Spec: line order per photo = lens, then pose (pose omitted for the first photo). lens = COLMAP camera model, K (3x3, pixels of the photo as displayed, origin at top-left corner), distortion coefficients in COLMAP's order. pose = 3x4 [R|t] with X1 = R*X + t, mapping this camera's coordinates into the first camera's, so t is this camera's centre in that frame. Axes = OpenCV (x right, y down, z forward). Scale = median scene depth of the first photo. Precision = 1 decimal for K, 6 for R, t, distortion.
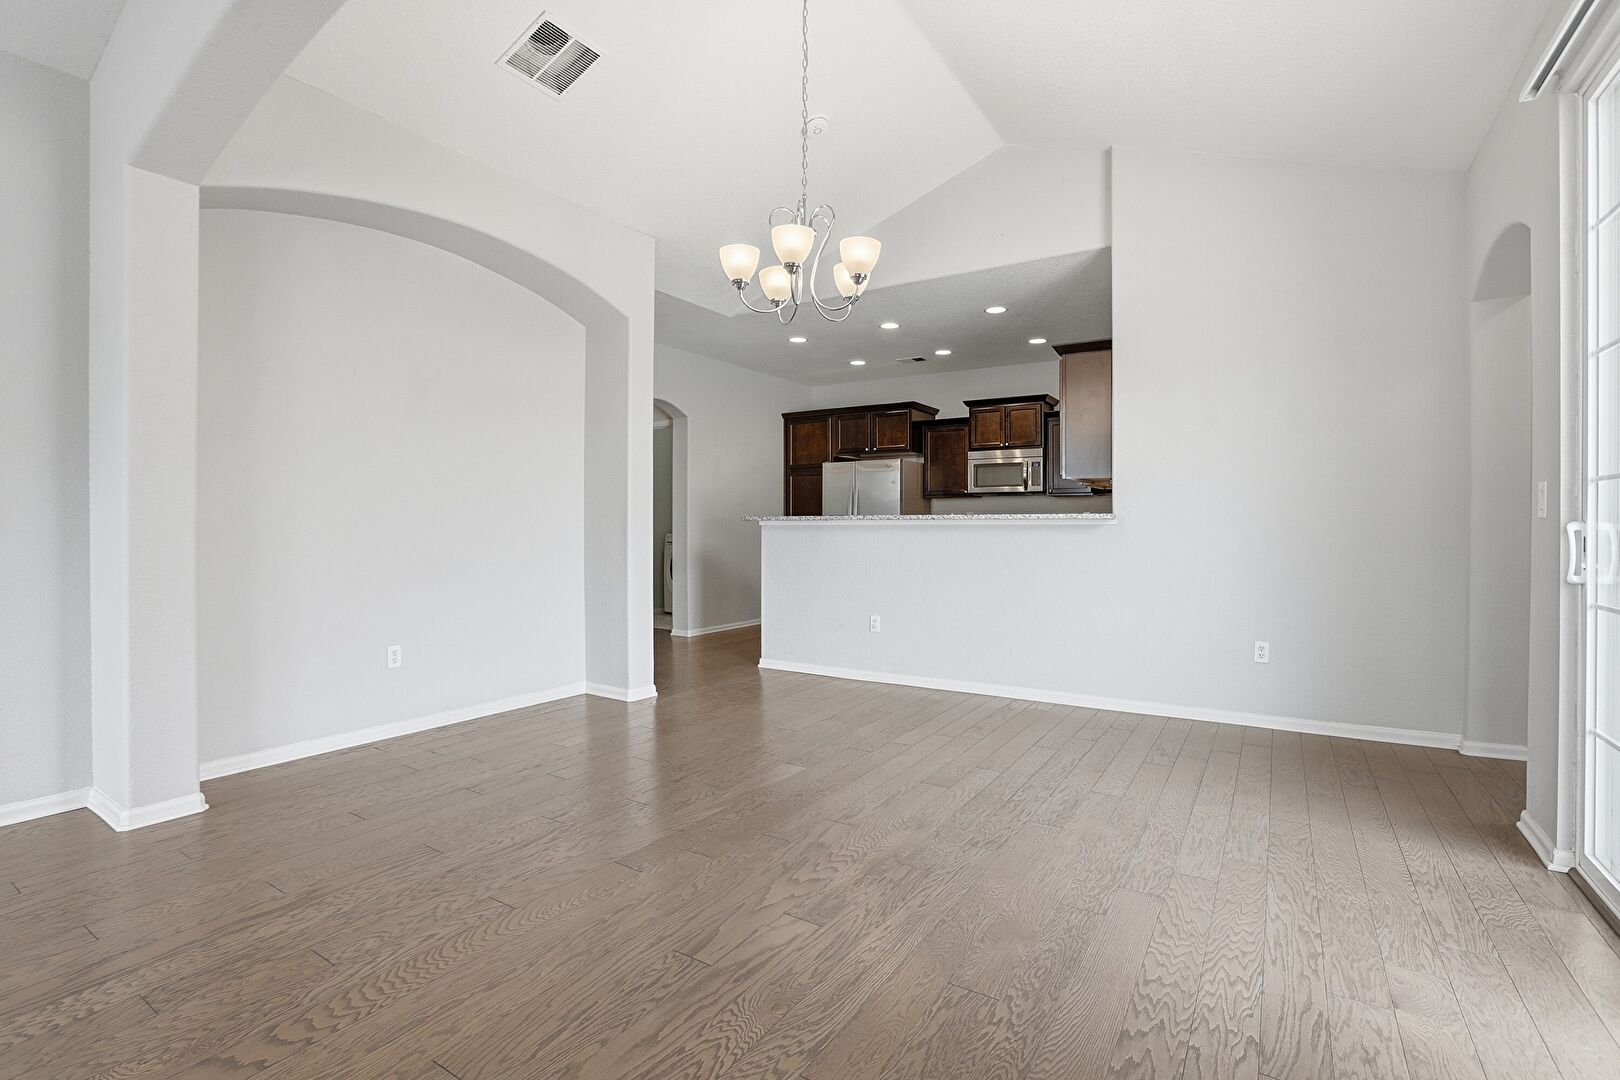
lens RADIAL K [[750.3, 0, 811.8], [0, 750.3, 528.6], [0, 0, 1]] dist [-0.049266, 0.018317]
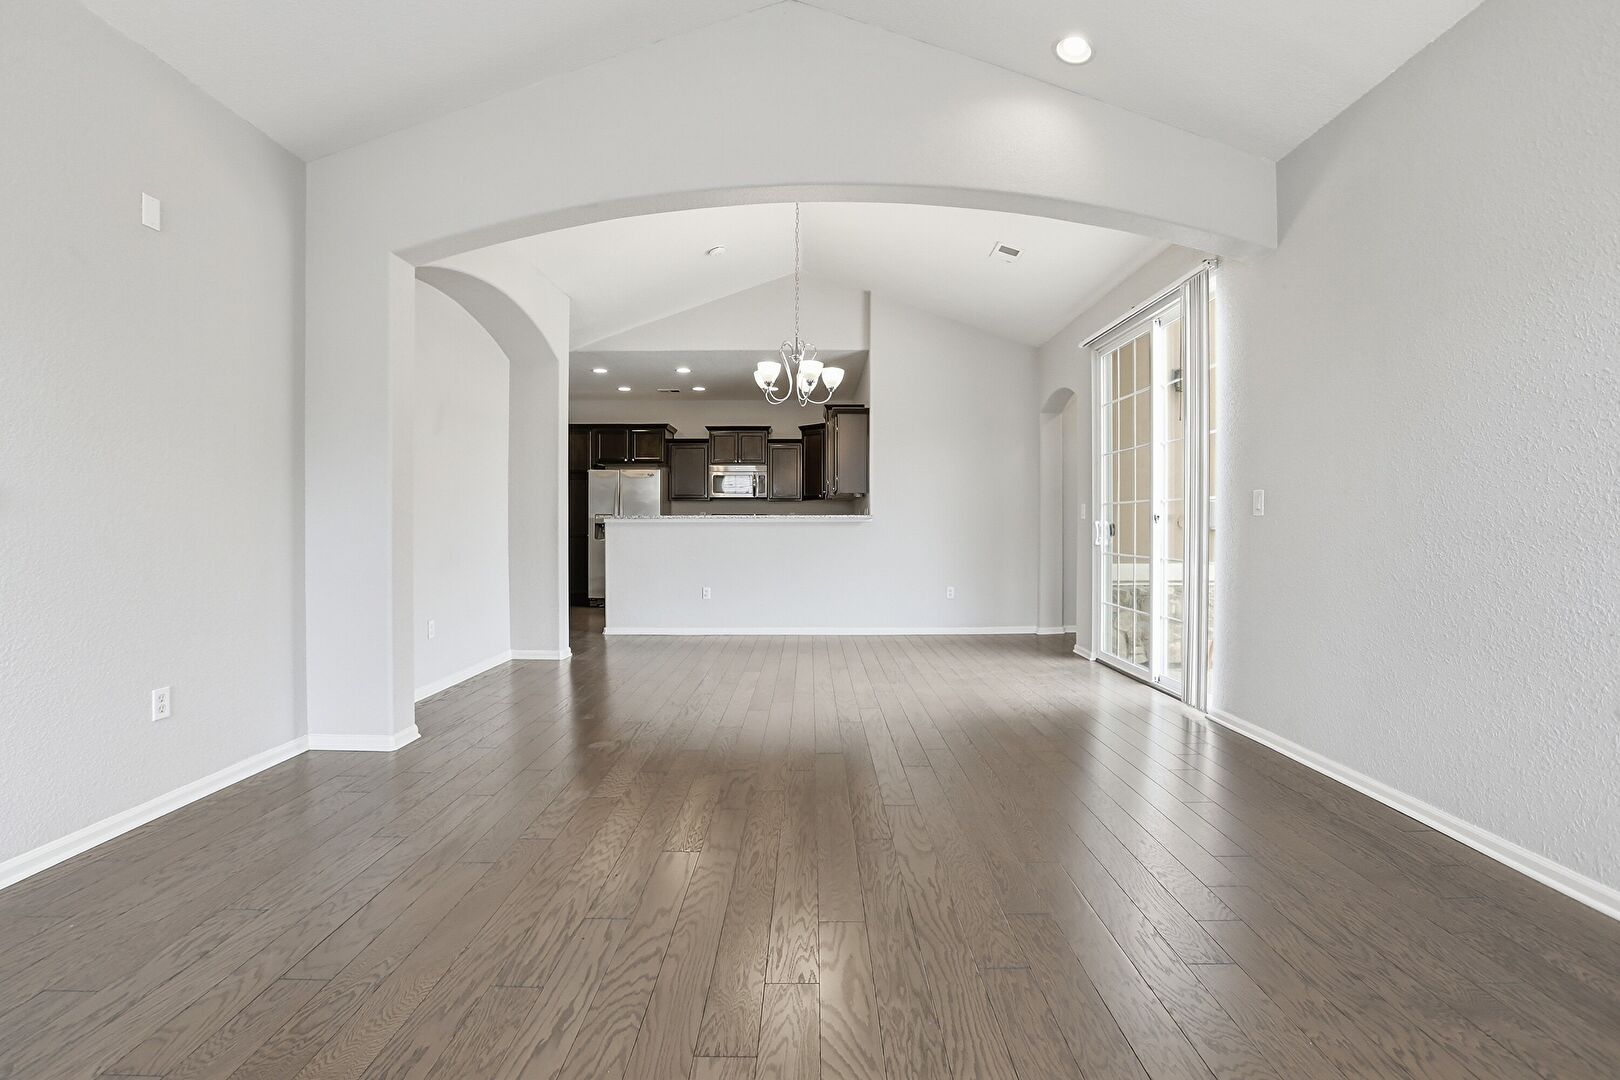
lens RADIAL K [[750.3, 0, 811.8], [0, 750.3, 528.6], [0, 0, 1]] dist [-0.049266, 0.018317]
pose [[0.841813, -0.005253, 0.539744, -0.547559], [0.003401, 0.999984, 0.004428, 0.001729], [-0.539759, -0.001892, 0.841817, -0.297800]]
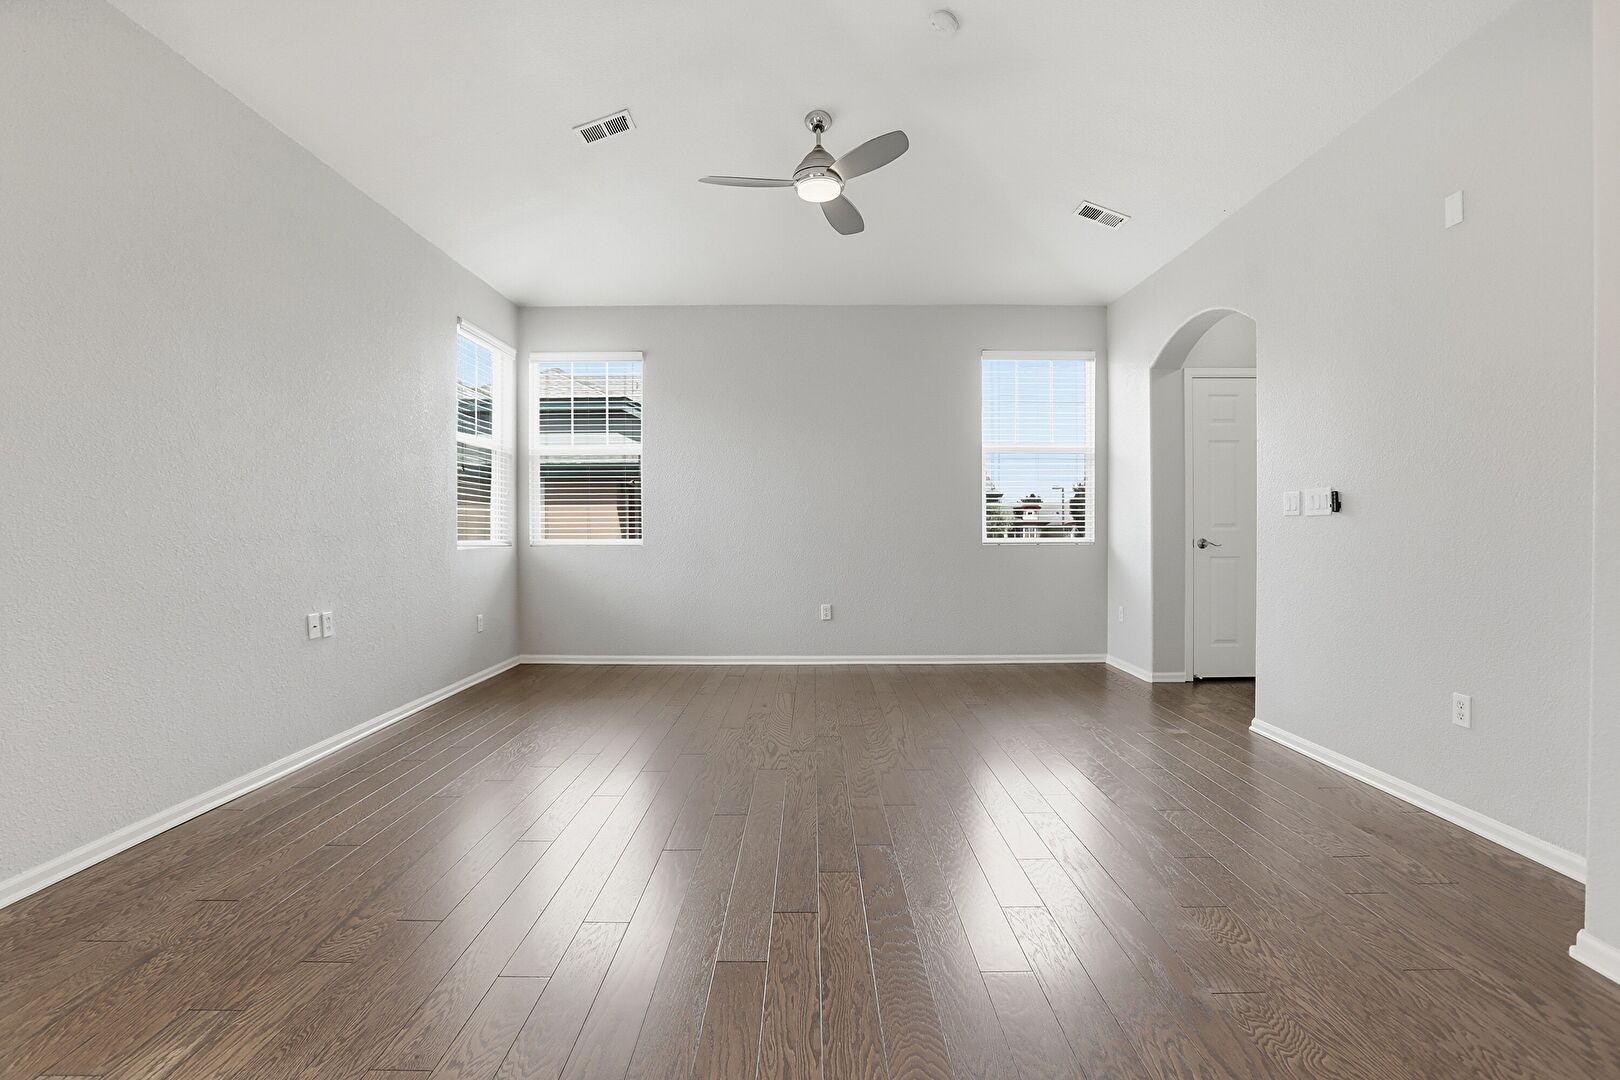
lens RADIAL K [[741.6, 0, 813.6], [0, 741.6, 533.3], [0, 0, 1]] dist [-0.050023, 0.016959]
pose [[-0.836582, 0.004837, -0.547821, 0.026204], [-0.001583, 0.999936, 0.011247, 0.000205], [0.547840, 0.010276, -0.836520, 0.622341]]
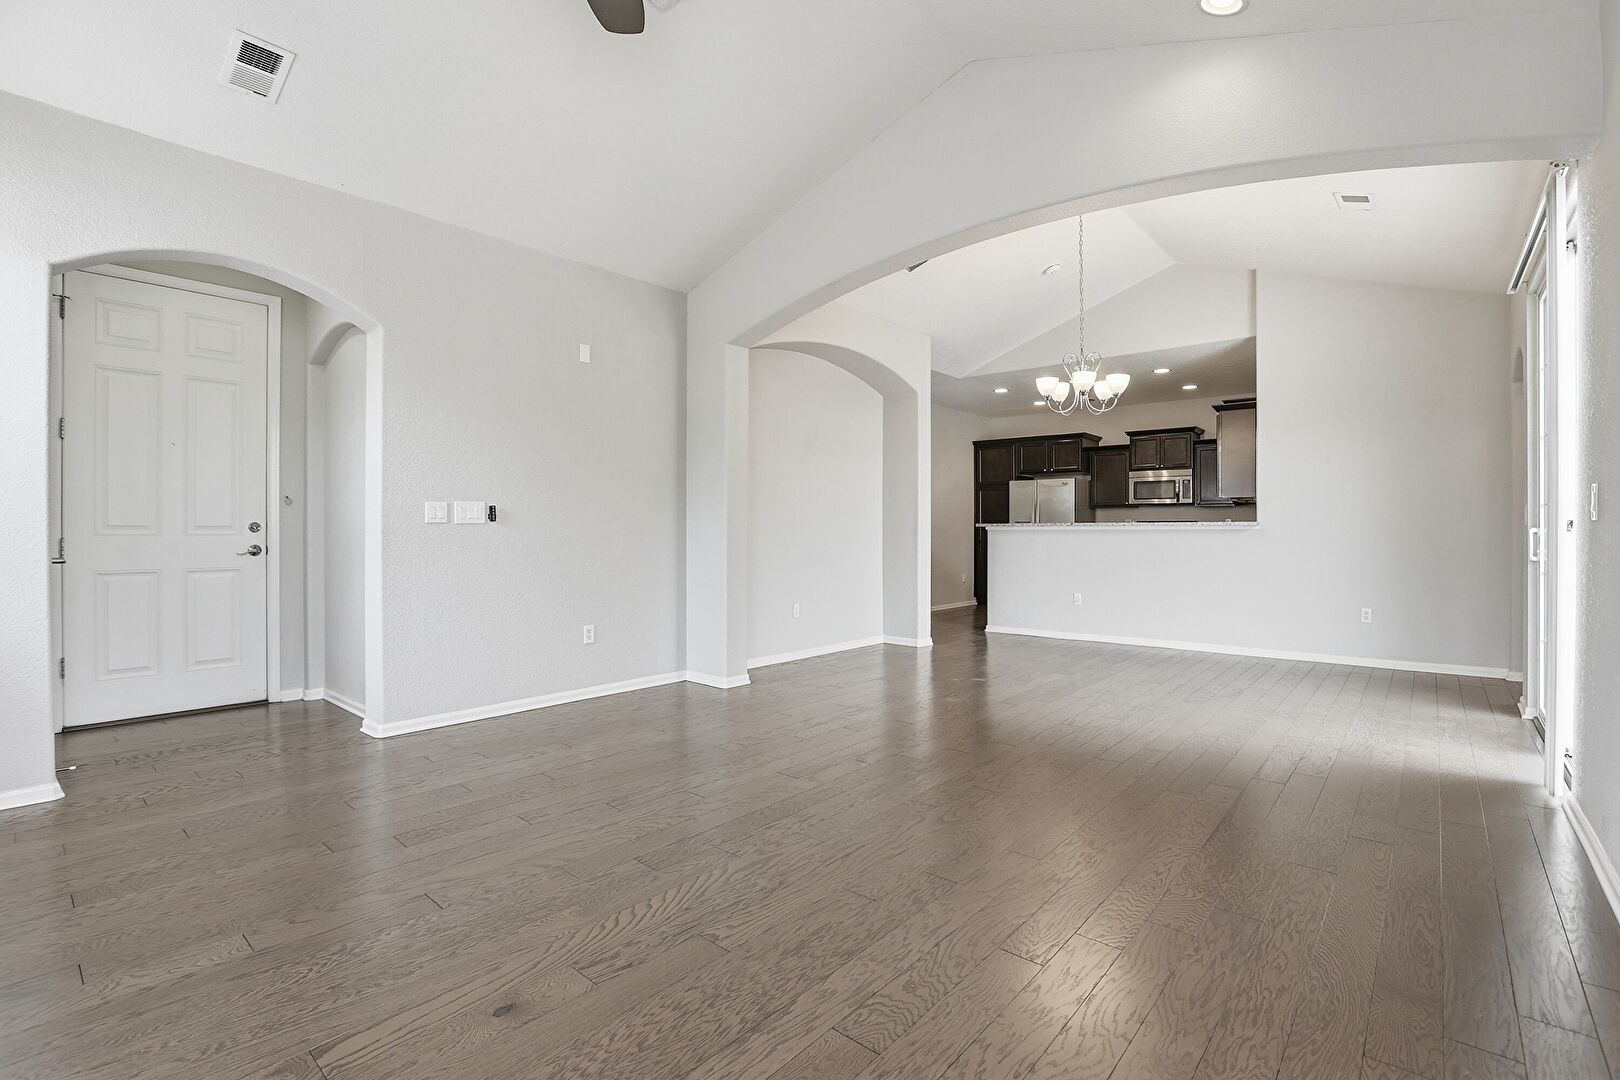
lens RADIAL K [[741.6, 0, 813.6], [0, 741.6, 533.3], [0, 0, 1]] dist [-0.050023, 0.016959]
pose [[0.990134, -0.000727, -0.140122, -0.233232], [0.000659, 1.000000, -0.000533, 0.002565], [0.140122, 0.000435, 0.990134, -0.489280]]
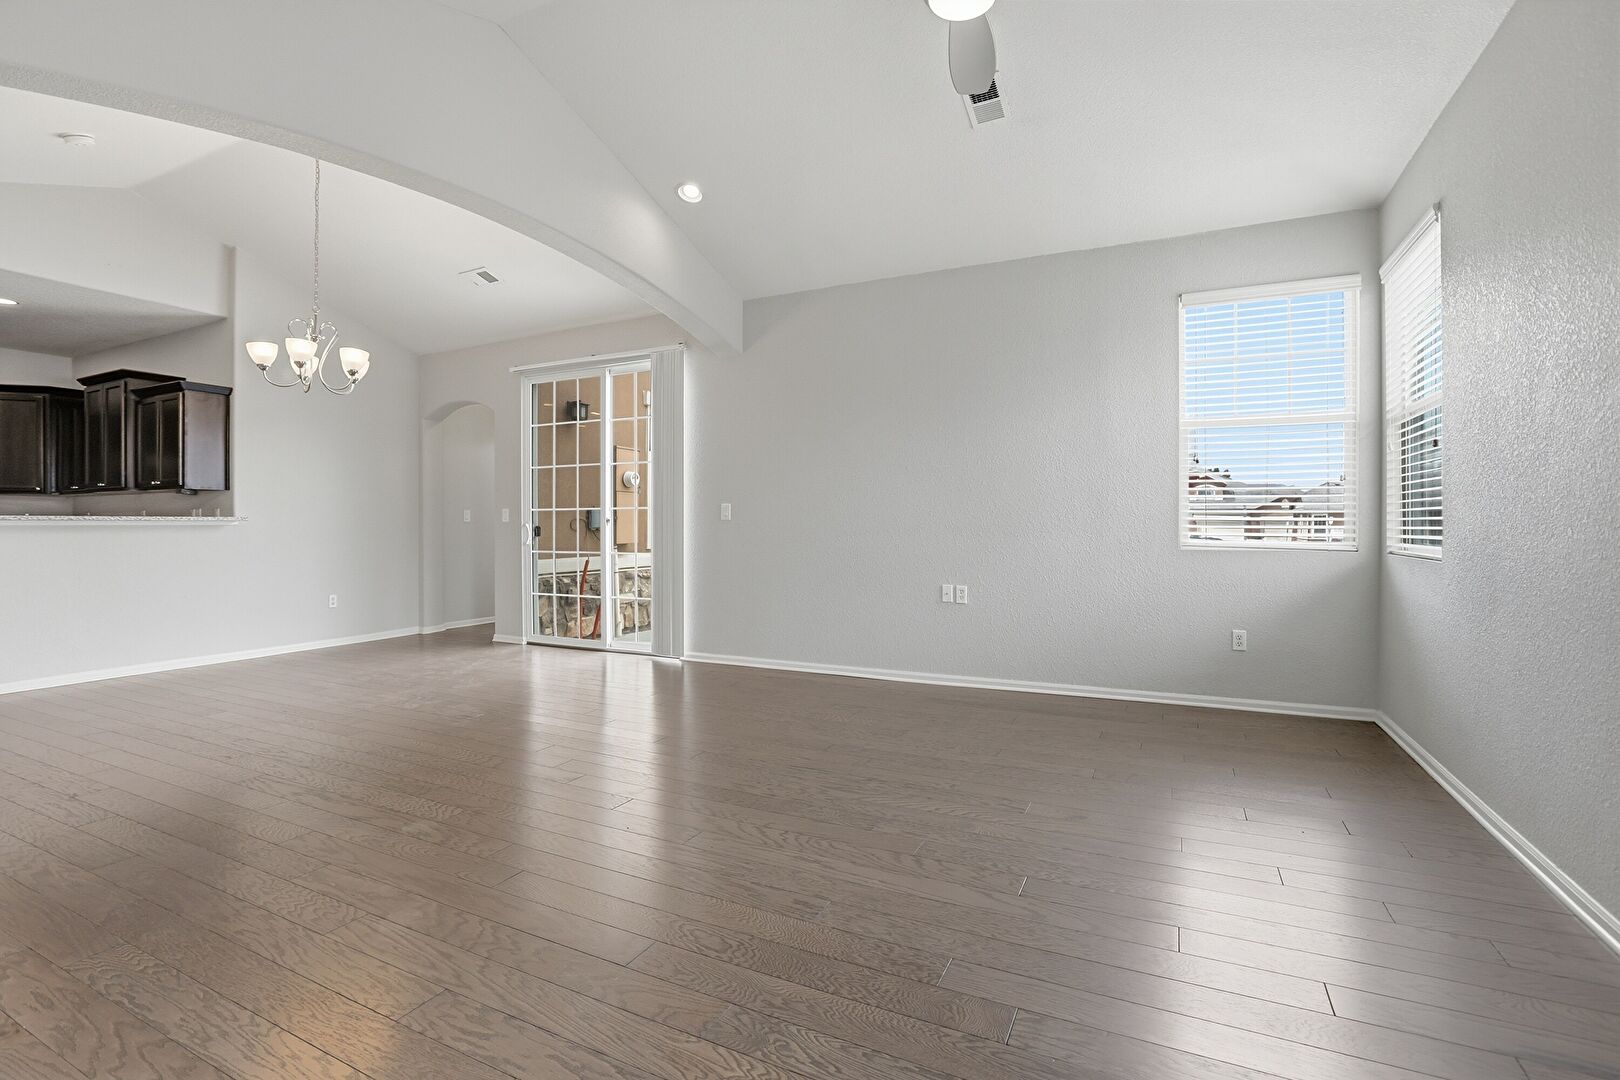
lens RADIAL K [[741.6, 0, 813.6], [0, 741.6, 533.3], [0, 0, 1]] dist [-0.050023, 0.016959]
pose [[-0.116461, -0.012265, 0.993120, -0.950900], [0.005460, 0.999901, 0.012989, -0.000851], [-0.993180, 0.006935, -0.116382, 0.089645]]
